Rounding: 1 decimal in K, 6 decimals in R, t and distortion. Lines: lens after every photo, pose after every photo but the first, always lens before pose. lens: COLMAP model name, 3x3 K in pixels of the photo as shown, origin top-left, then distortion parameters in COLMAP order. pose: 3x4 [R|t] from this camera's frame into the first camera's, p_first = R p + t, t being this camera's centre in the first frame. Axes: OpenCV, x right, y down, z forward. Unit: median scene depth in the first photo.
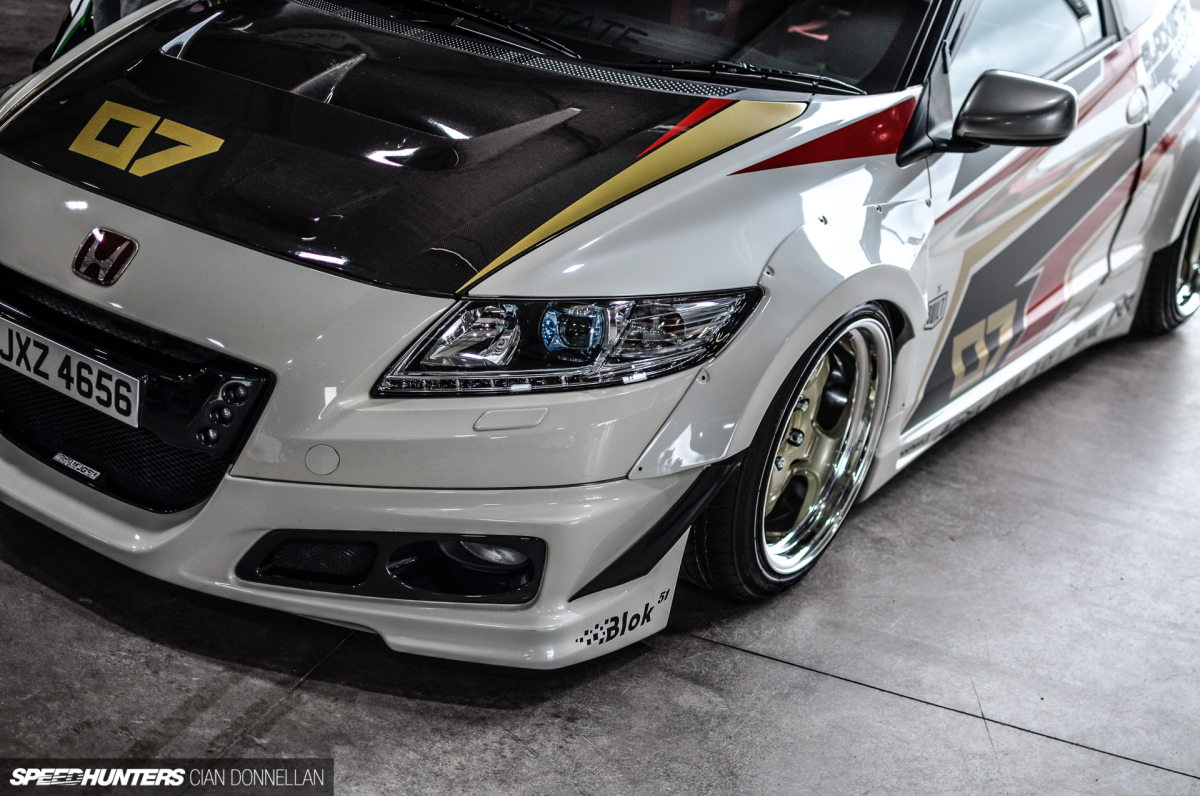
lens RADIAL K [[1768.8, 0, 598.3], [0, 1768.8, 397.6], [0, 0, 1]] dist [-0.105498, 0.000000]
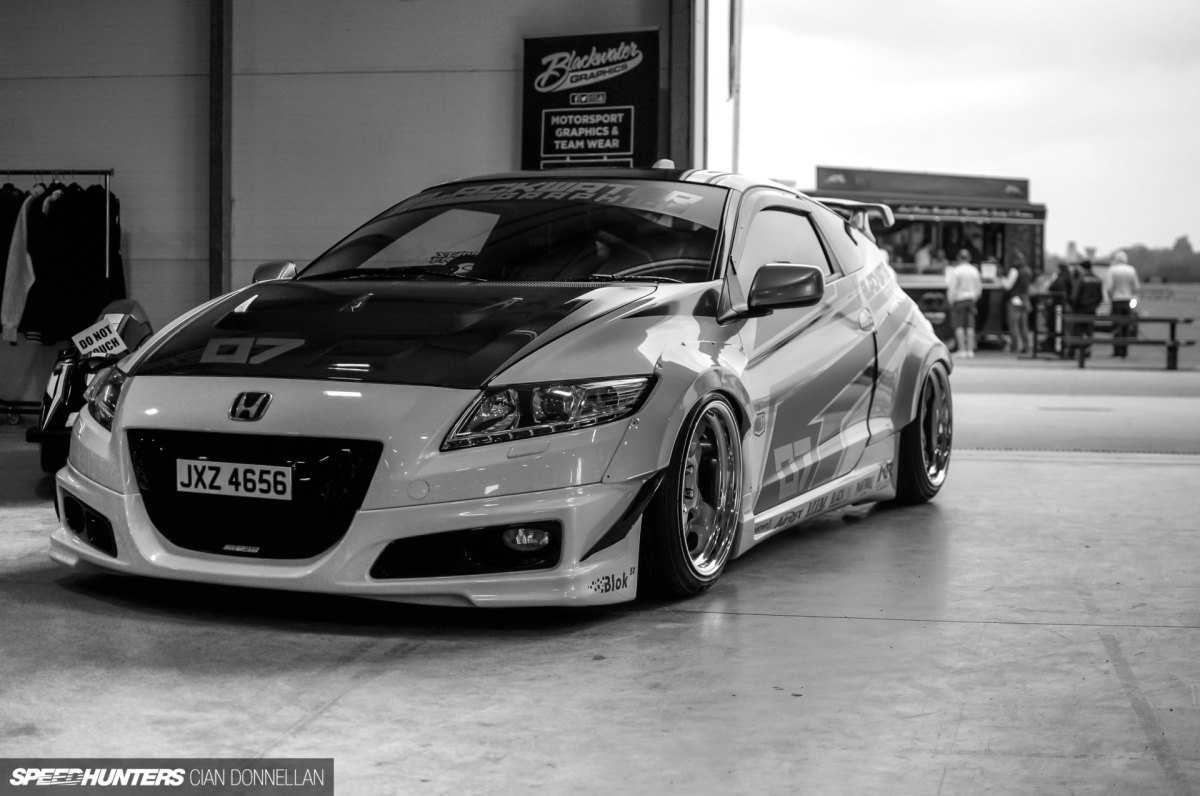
lens RADIAL K [[1768.8, 0, 601.2], [0, 1768.8, 398.0], [0, 0, 1]] dist [-0.105498, 0.000000]
pose [[0.978267, -0.144368, 0.148836, -0.206948], [0.178328, 0.952033, -0.248661, 0.362183], [-0.105798, 0.269798, 0.957087, -0.550511]]
